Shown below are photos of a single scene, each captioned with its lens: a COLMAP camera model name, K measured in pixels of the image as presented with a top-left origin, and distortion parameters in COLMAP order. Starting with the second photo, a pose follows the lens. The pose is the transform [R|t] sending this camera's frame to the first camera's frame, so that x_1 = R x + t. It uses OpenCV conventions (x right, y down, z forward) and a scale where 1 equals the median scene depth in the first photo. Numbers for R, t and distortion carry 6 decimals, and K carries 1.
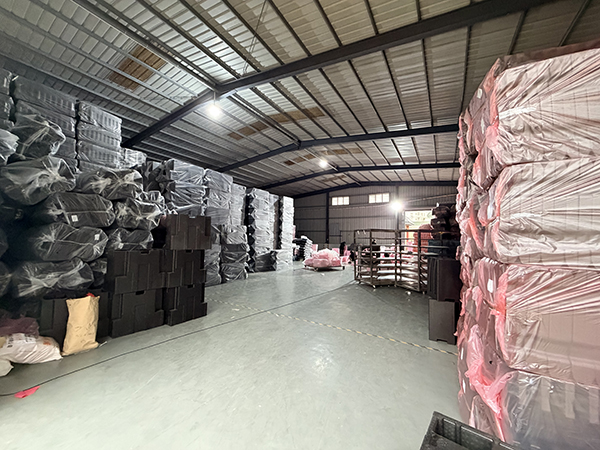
lens RADIAL K [[240.6, 0, 299.9], [0, 240.6, 227.7], [0, 0, 1]] dist [-0.001743, 0.000682]
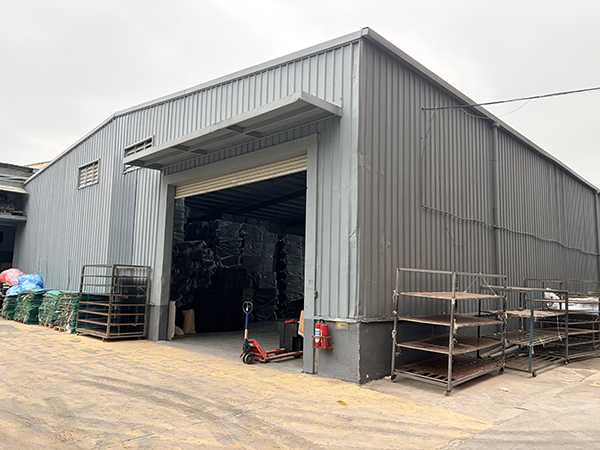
lens RADIAL K [[455.6, 0, 305.7], [0, 455.6, 221.0], [0, 0, 1]] dist [0.036090, -0.028855]
pose [[0.976417, -0.029177, -0.213914, 0.418219], [0.007223, 0.994686, -0.102701, -0.028513], [0.215774, 0.098733, 0.971439, -1.176581]]
